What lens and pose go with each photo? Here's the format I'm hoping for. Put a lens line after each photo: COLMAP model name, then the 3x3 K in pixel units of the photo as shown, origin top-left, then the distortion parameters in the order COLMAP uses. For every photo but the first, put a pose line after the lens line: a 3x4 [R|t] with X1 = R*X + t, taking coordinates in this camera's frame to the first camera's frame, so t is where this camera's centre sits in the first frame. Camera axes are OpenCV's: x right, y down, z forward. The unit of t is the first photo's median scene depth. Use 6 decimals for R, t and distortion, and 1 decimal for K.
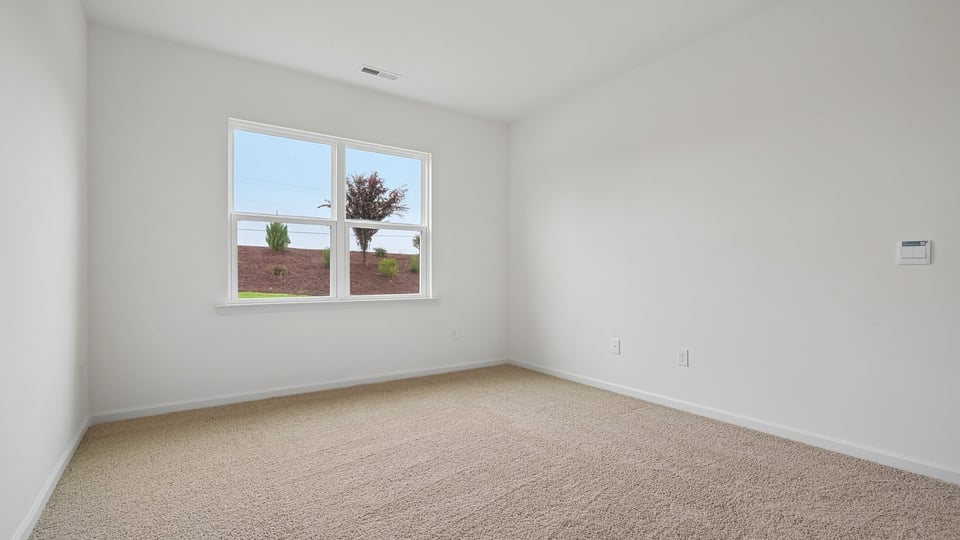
lens RADIAL K [[495.5, 0, 486.1], [0, 495.5, 265.4], [0, 0, 1]] dist [0.041493, 0.000976]
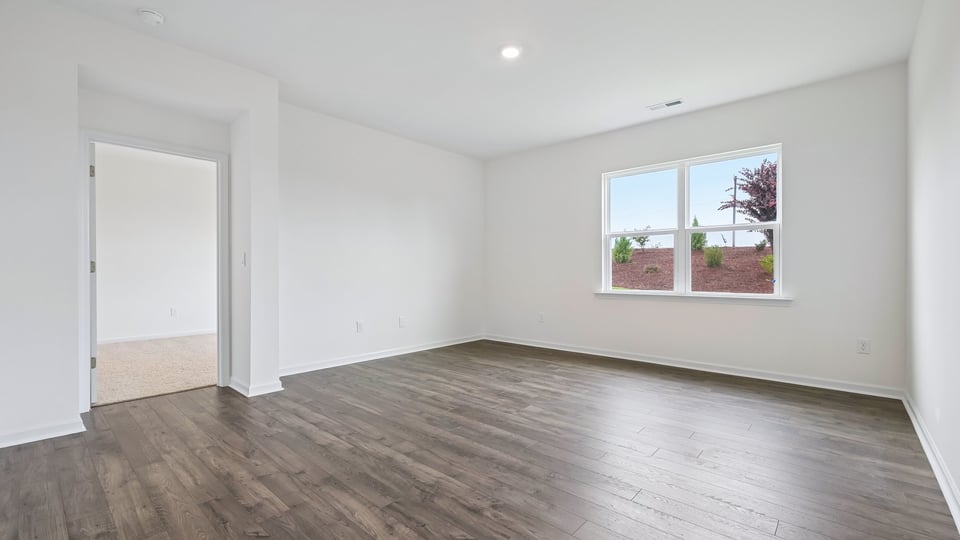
lens RADIAL K [[410.5, 0, 477.4], [0, 410.5, 265.3], [0, 0, 1]] dist [-0.000511, 0.000239]
pose [[0.219332, -0.009534, -0.975604, 0.568524], [0.016325, 0.999848, -0.006101, -0.002790], [0.975514, -0.014589, 0.219454, 0.295375]]
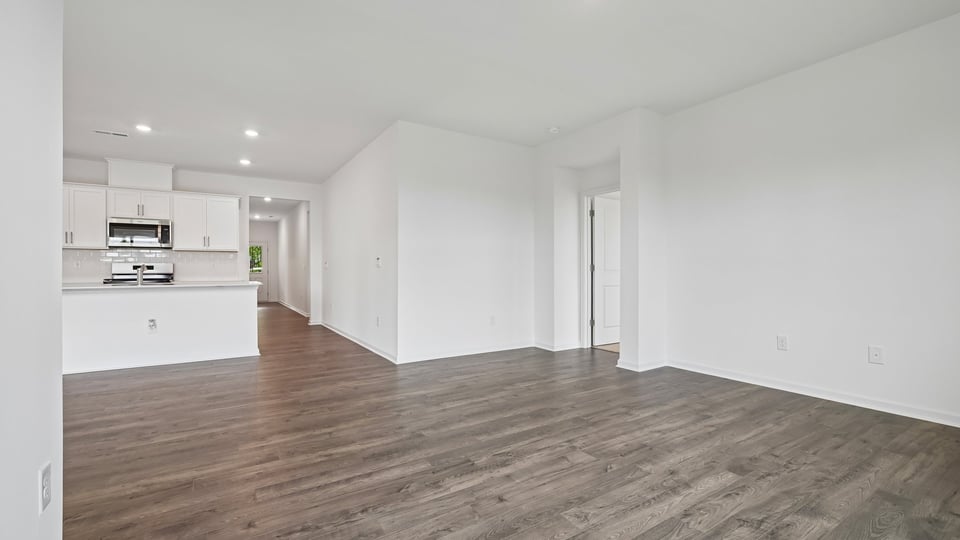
lens RADIAL K [[410.5, 0, 485.9], [0, 410.5, 276.8], [0, 0, 1]] dist [-0.000511, 0.000239]
pose [[-0.999344, 0.002845, 0.036117, 0.023245], [0.002673, 0.999985, -0.004827, 0.017264], [-0.036130, -0.004728, -0.999336, 1.025796]]
